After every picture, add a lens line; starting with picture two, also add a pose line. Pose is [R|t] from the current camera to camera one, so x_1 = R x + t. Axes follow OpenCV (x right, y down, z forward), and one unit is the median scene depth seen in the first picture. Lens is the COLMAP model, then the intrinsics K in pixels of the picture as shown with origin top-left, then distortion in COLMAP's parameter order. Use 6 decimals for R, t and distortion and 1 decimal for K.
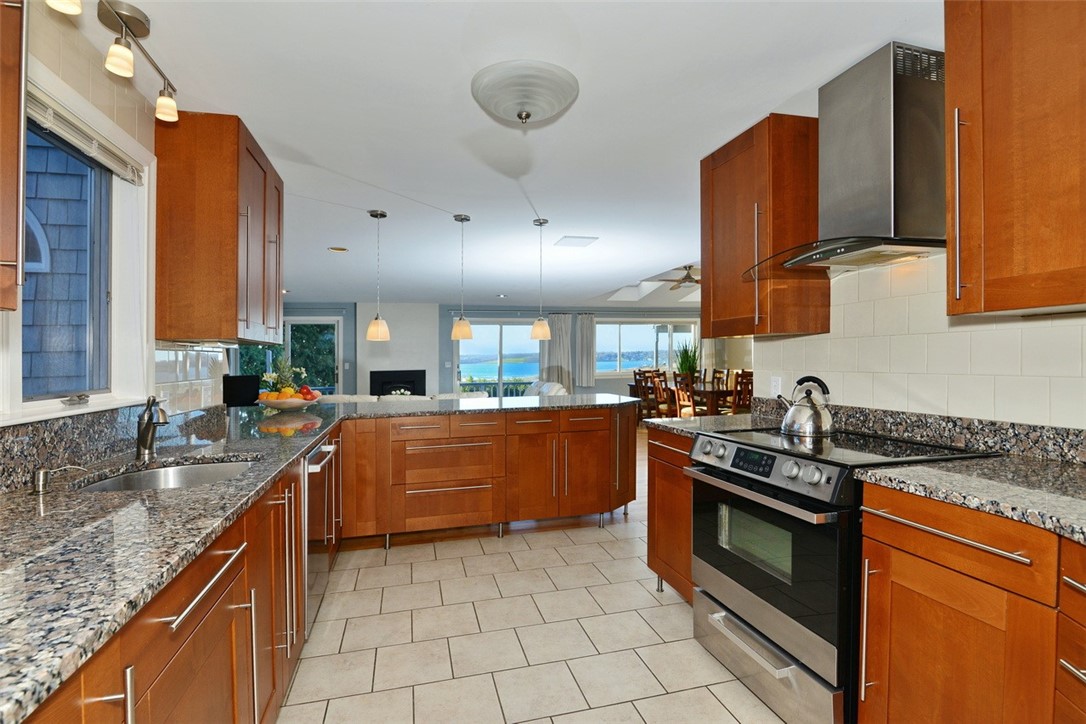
lens RADIAL K [[501.4, 0, 538.7], [0, 501.4, 361.4], [0, 0, 1]] dist [-0.017284, 0.000874]
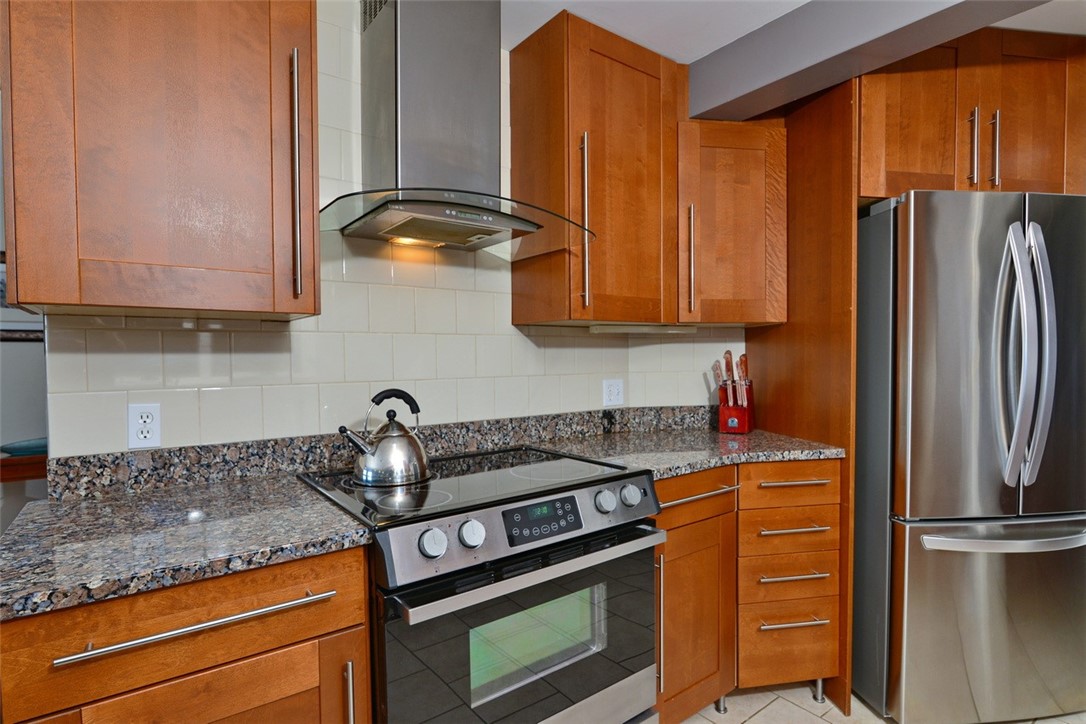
lens RADIAL K [[561.4, 0, 545.8], [0, 561.4, 370.2], [0, 0, 1]] dist [-0.007922, -0.000647]
pose [[-0.377286, -0.002310, 0.926094, -0.241866], [0.021144, 0.999715, 0.011108, 0.001678], [-0.925855, 0.023772, -0.377129, 1.285815]]
